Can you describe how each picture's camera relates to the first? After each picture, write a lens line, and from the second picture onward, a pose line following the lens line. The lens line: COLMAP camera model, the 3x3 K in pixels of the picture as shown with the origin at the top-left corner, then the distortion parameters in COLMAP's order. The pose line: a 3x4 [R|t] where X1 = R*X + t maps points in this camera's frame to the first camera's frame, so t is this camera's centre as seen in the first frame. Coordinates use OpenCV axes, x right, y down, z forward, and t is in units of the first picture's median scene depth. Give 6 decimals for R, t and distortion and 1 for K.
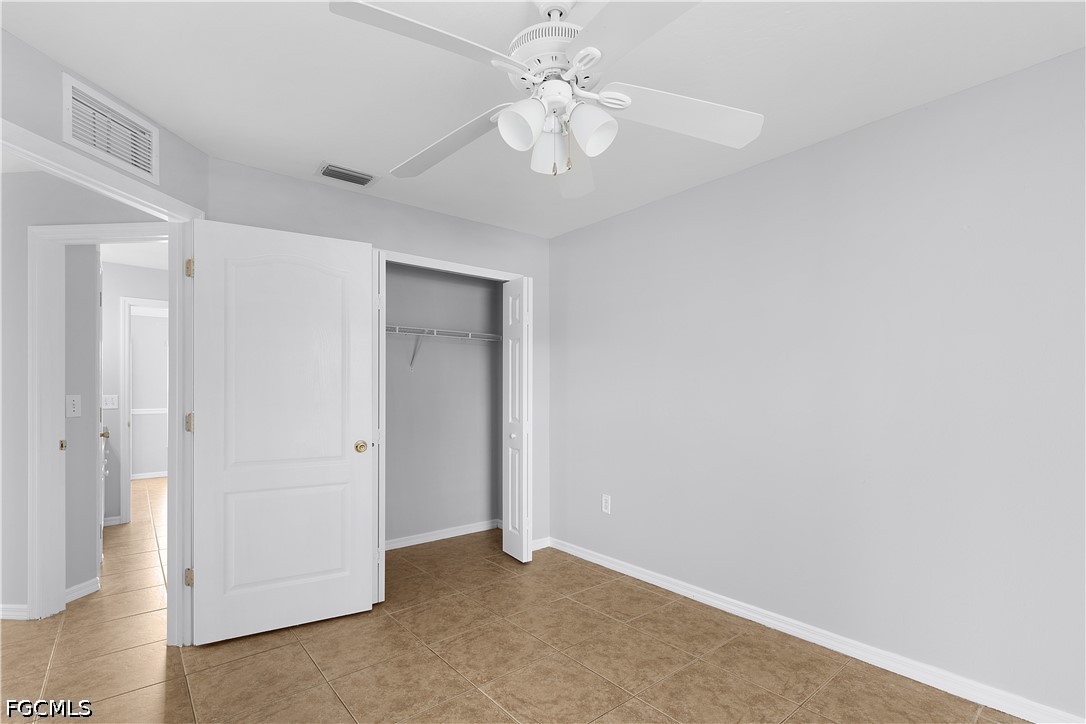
lens RADIAL K [[523.9, 0, 543.8], [0, 523.9, 389.6], [0, 0, 1]] dist [0.043961, -0.000255]
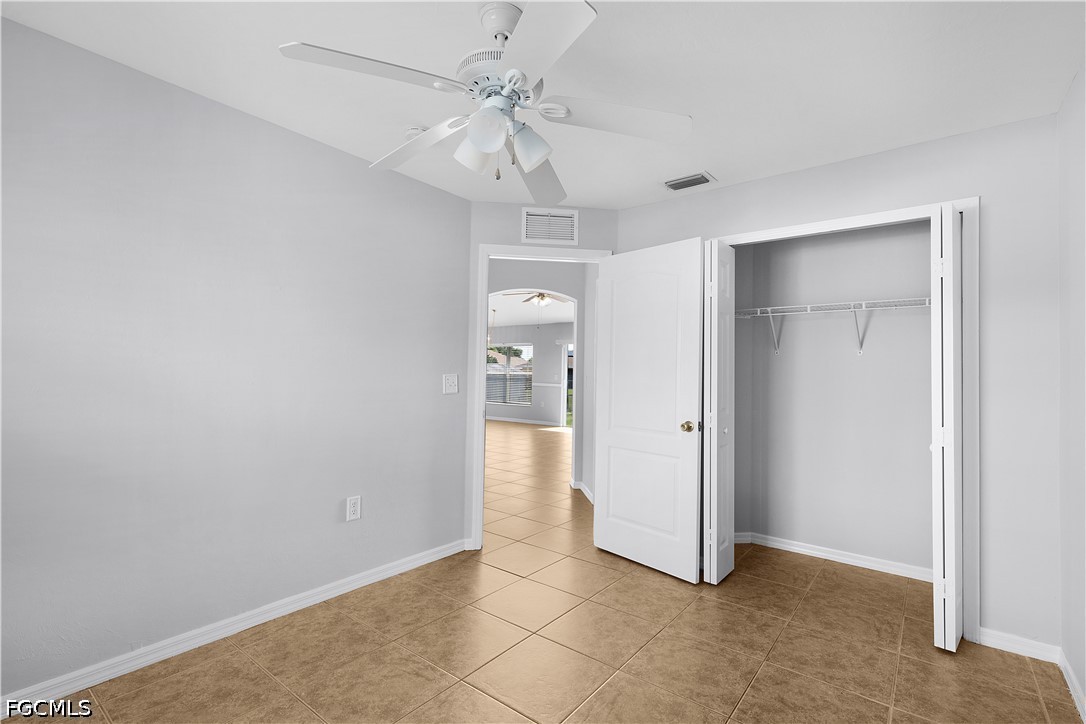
lens RADIAL K [[501.3, 0, 543.0], [0, 501.3, 362.0], [0, 0, 1]] dist [0.027621, -0.000100]
pose [[0.217345, -0.010182, -0.976042, 0.642600], [-0.013039, 0.999826, -0.013334, -0.009016], [0.976008, 0.015625, 0.217175, 0.520061]]
